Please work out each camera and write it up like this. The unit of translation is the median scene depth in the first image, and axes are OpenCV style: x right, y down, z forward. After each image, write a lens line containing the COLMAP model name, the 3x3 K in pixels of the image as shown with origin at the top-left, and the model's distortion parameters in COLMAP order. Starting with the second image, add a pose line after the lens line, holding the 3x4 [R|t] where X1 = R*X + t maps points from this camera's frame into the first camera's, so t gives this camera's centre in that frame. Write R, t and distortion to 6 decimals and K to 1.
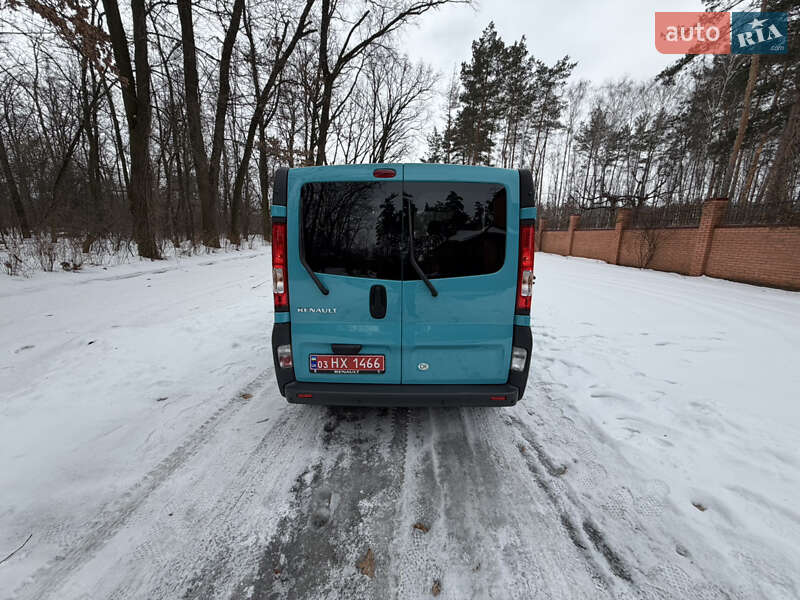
lens RADIAL K [[312.1, 0, 398.6], [0, 312.1, 298.6], [0, 0, 1]] dist [0.002082, -0.000808]
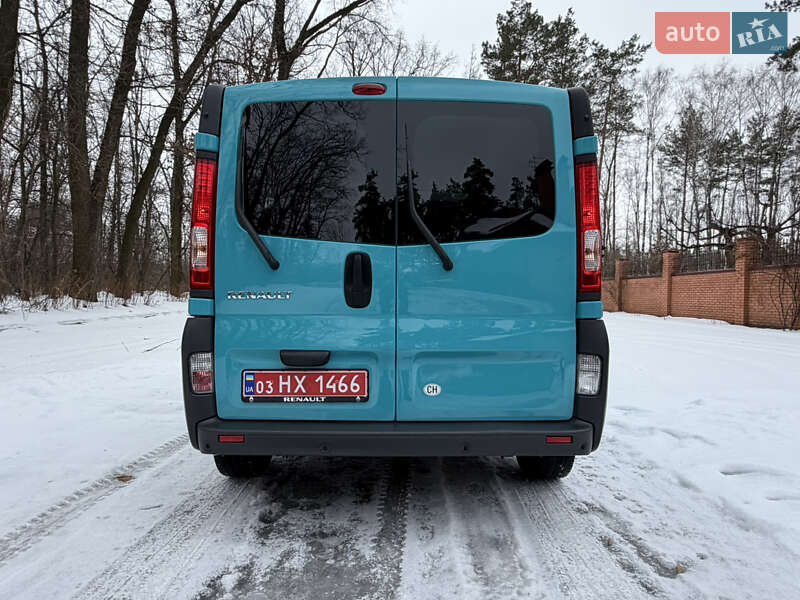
lens RADIAL K [[518.8, 0, 398.7], [0, 518.8, 300.0], [0, 0, 1]] dist [0.007731, -0.003967]
pose [[0.999860, -0.002164, 0.016610, -0.000275], [0.005303, 0.981508, -0.191349, 0.163967], [-0.015889, 0.191410, 0.981382, -0.005579]]
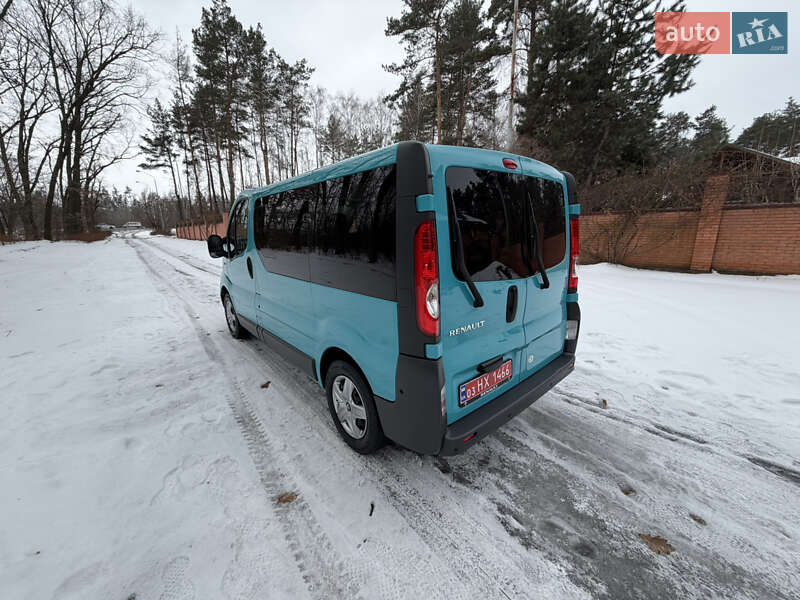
lens RADIAL K [[312.2, 0, 395.6], [0, 312.2, 299.5], [0, 0, 1]] dist [0.001188, -0.000284]
pose [[0.757746, -0.173756, 0.628992, -0.600203], [0.161789, 0.983827, 0.076870, -0.087077], [-0.632176, 0.043516, 0.773602, 0.330829]]
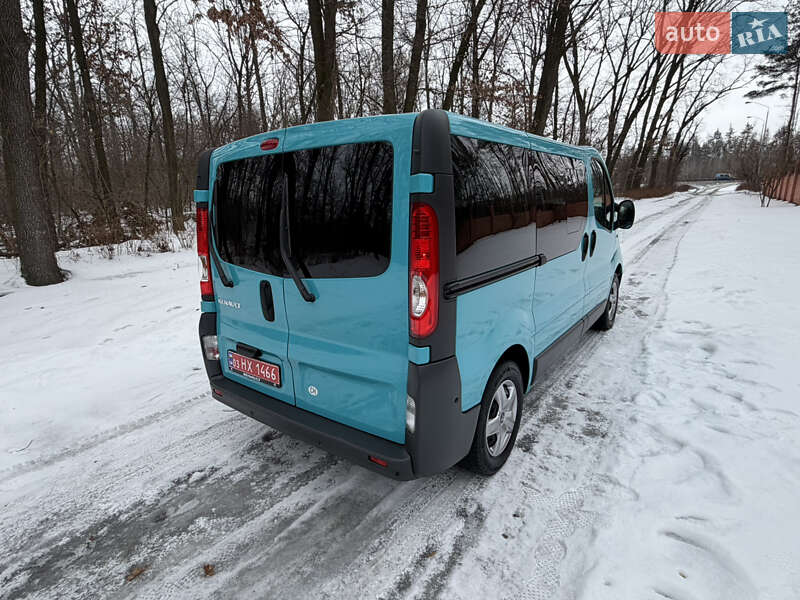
lens RADIAL K [[420.6, 0, 399.2], [0, 420.6, 295.2], [0, 0, 1]] dist [0.000466, 0.000065]
pose [[0.813740, 0.095287, -0.573366, 0.569123], [-0.078369, 0.995450, 0.054209, -0.061997], [0.575922, 0.000822, 0.817504, 0.189285]]
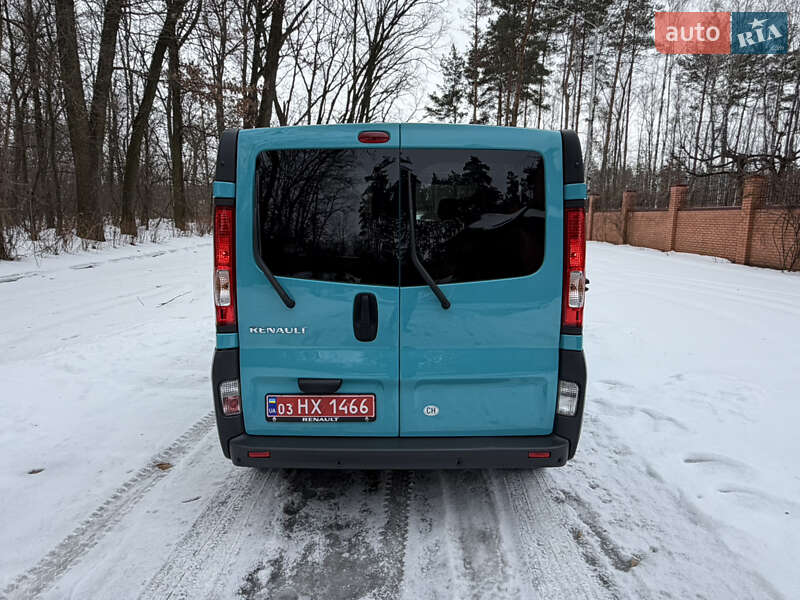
lens RADIAL K [[518.8, 0, 402.5], [0, 518.8, 296.9], [0, 0, 1]] dist [0.007731, -0.003967]
pose [[0.999901, -0.005676, 0.012852, 0.002557], [0.006316, 0.998714, -0.050302, 0.015042], [-0.012550, 0.050378, 0.998651, -0.106951]]
